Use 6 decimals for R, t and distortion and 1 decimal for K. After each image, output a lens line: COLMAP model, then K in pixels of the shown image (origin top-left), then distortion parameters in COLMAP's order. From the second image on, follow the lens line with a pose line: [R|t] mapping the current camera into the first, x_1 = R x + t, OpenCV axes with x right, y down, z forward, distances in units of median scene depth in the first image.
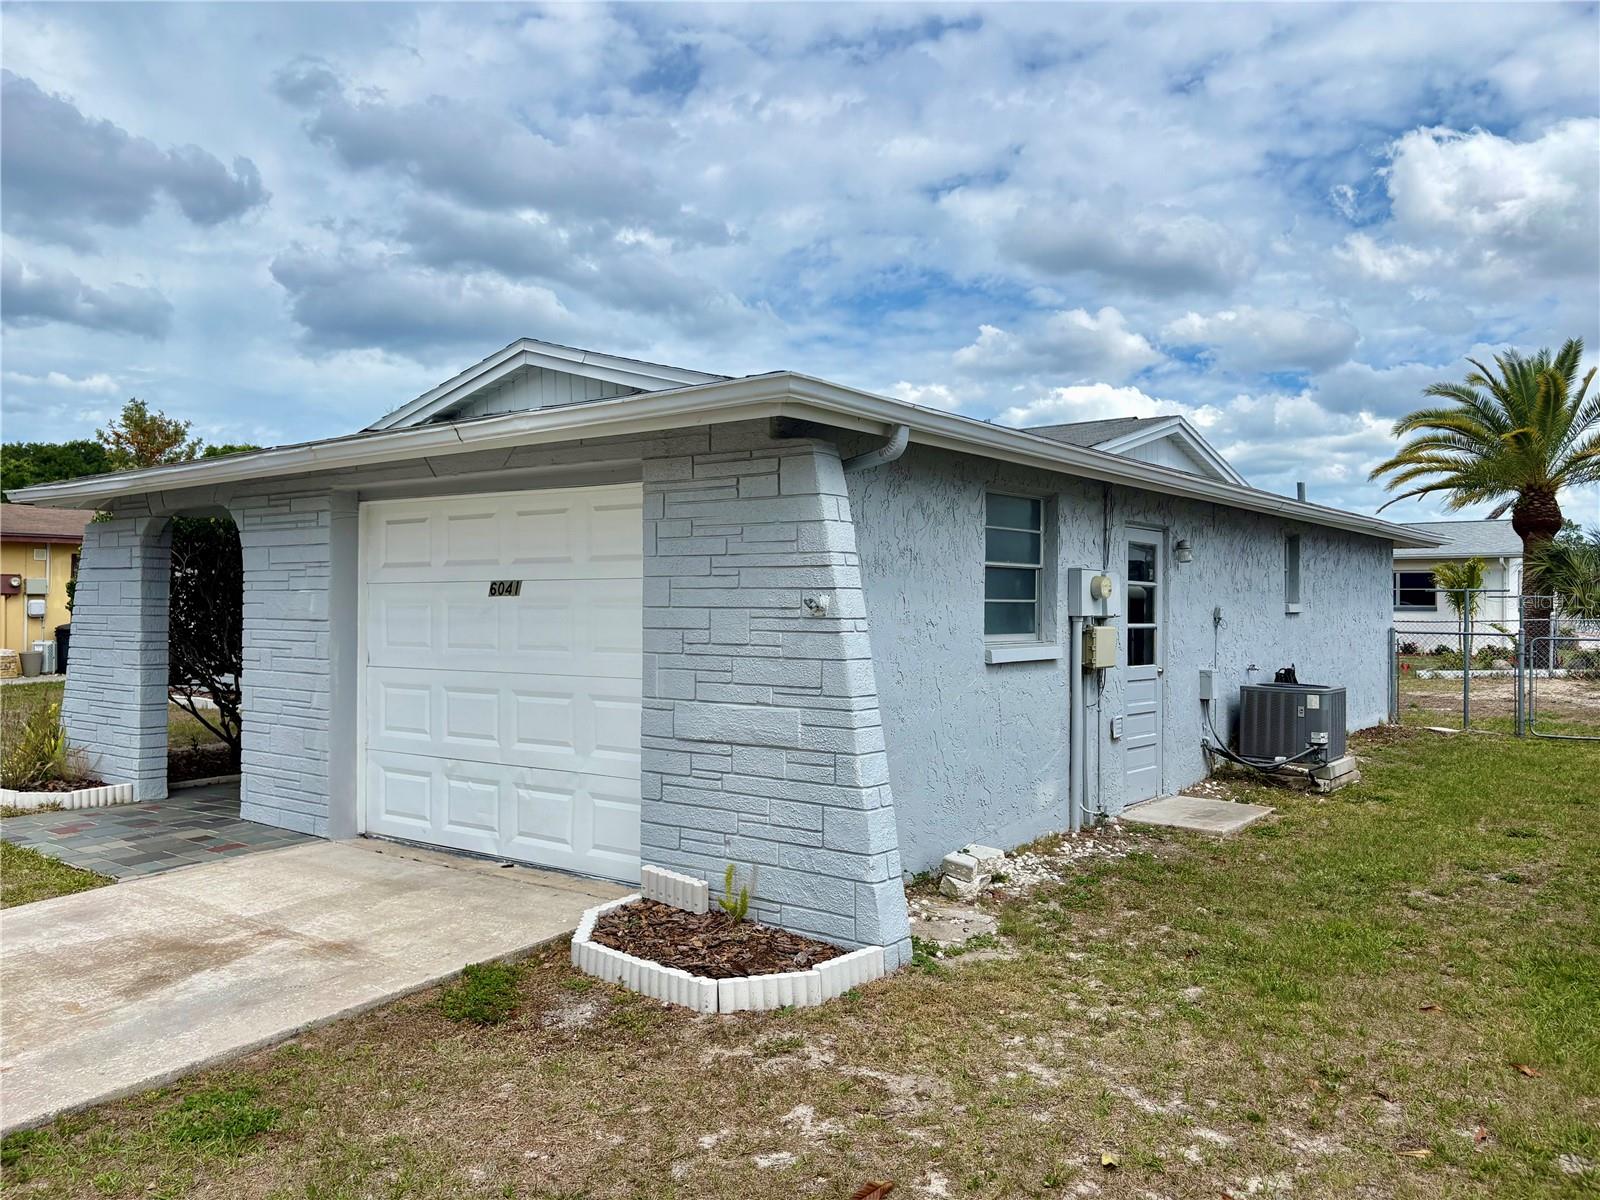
lens RADIAL K [[1182.6, 0, 800.1], [0, 1182.6, 588.3], [0, 0, 1]] dist [-0.010580, -0.008355]
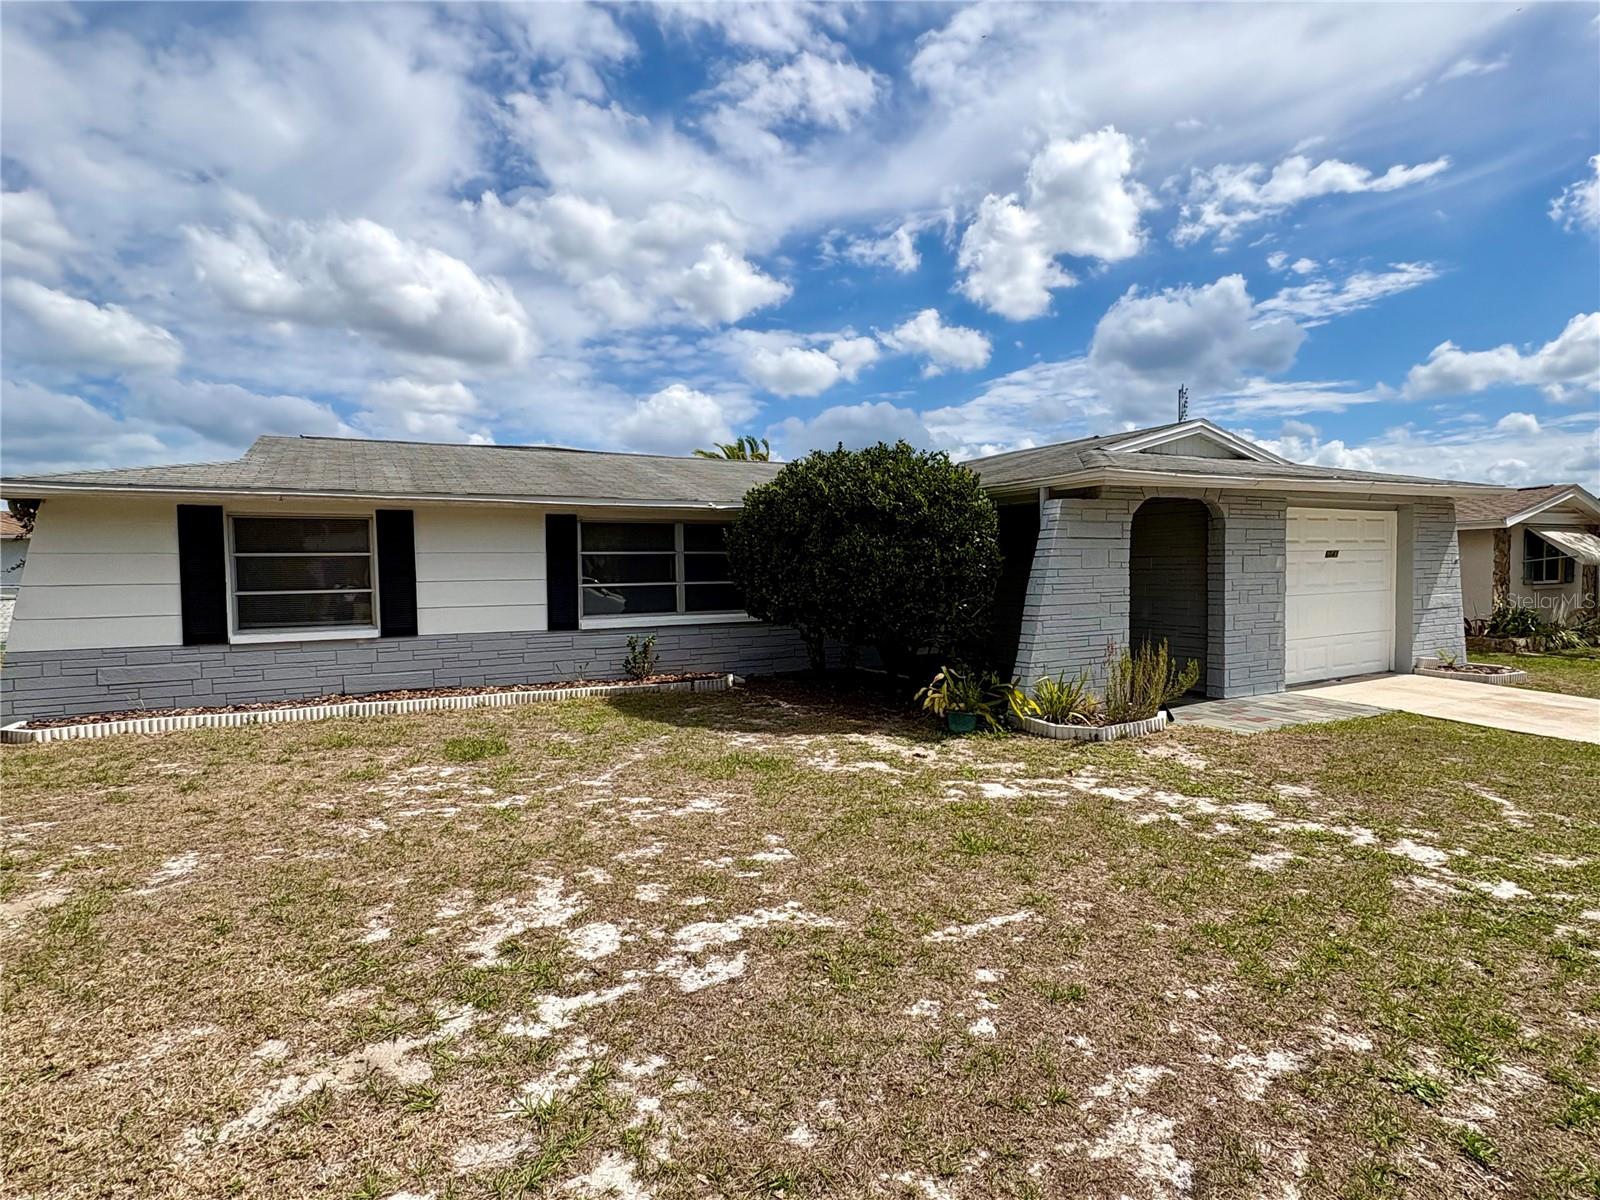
lens RADIAL K [[835.2, 0, 800.0], [0, 835.2, 600.0], [0, 0, 1]] dist [-0.001072, 0.001170]
pose [[0.443455, -0.038978, 0.895449, -1.852363], [0.011260, 0.999217, 0.037919, 0.013491], [-0.896226, -0.006733, 0.443547, 1.089277]]
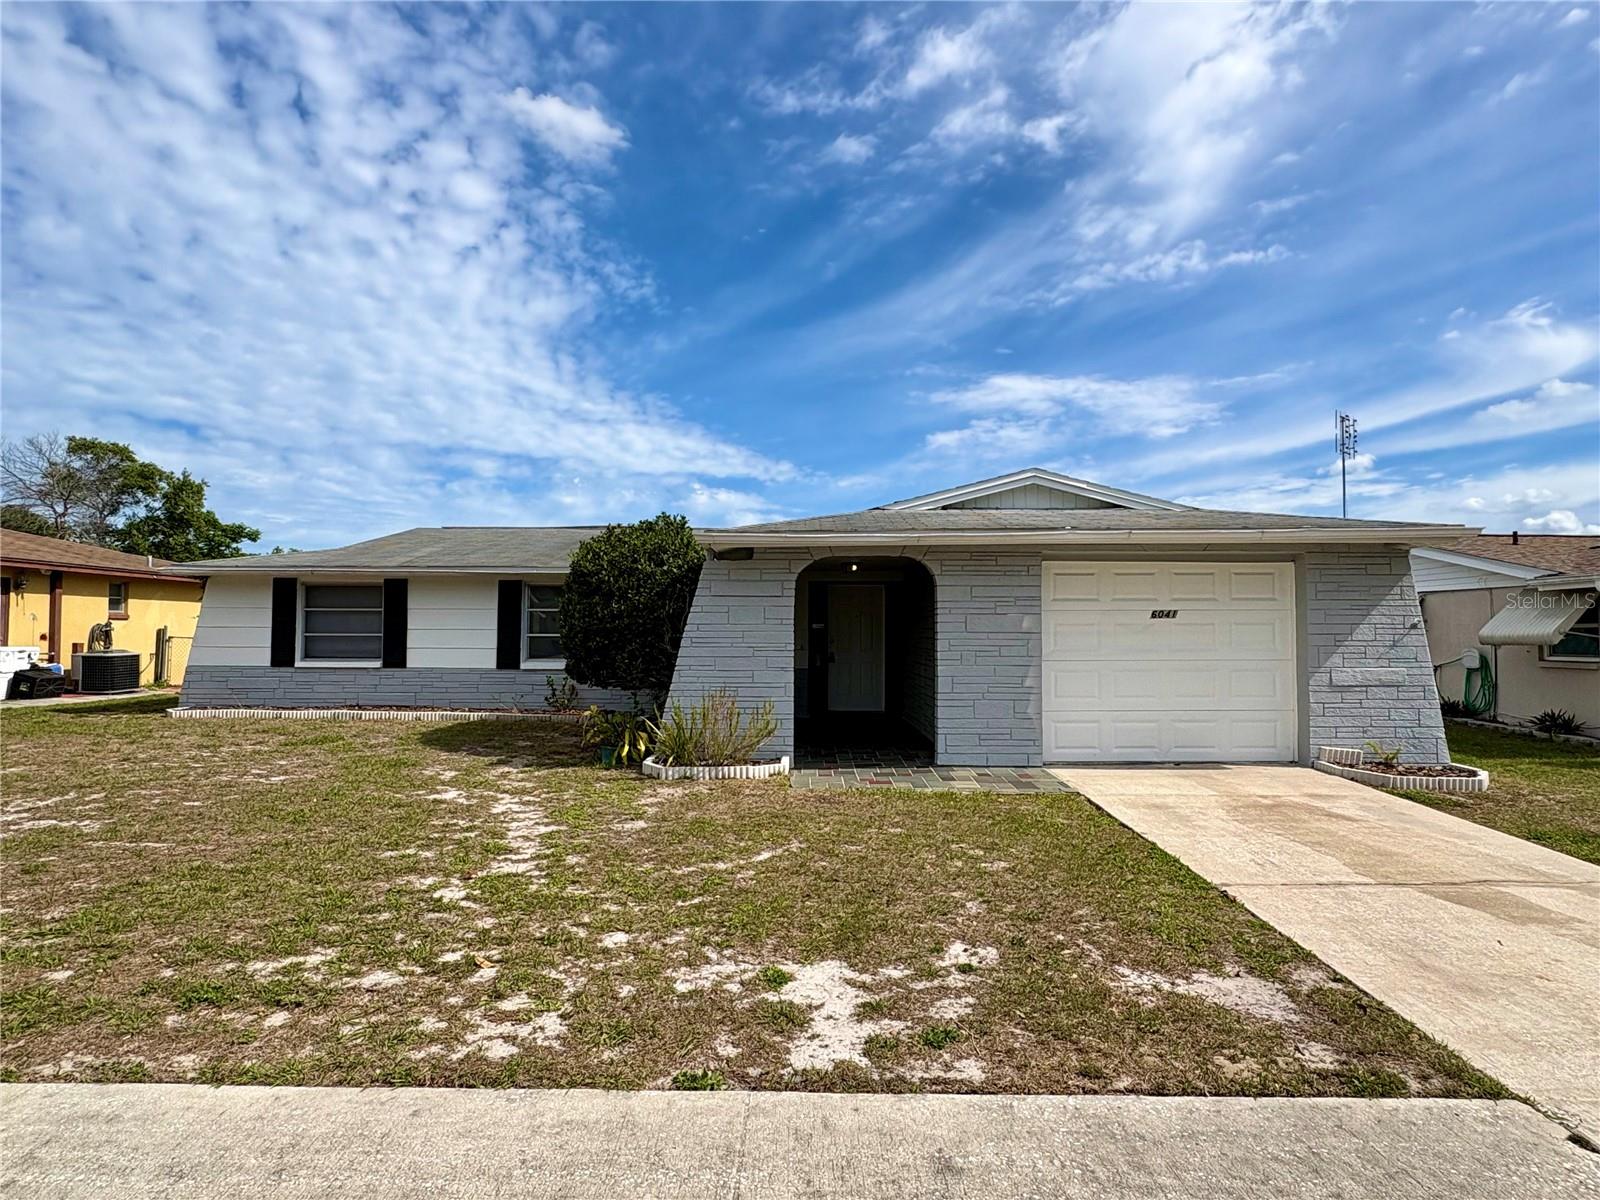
lens RADIAL K [[835.2, 0, 800.0], [0, 835.2, 600.0], [0, 0, 1]] dist [-0.001072, 0.001170]
pose [[0.818343, 0.027098, 0.574091, -1.322821], [-0.006253, 0.999249, -0.038253, 0.027979], [-0.574696, 0.027714, 0.817898, 0.240989]]
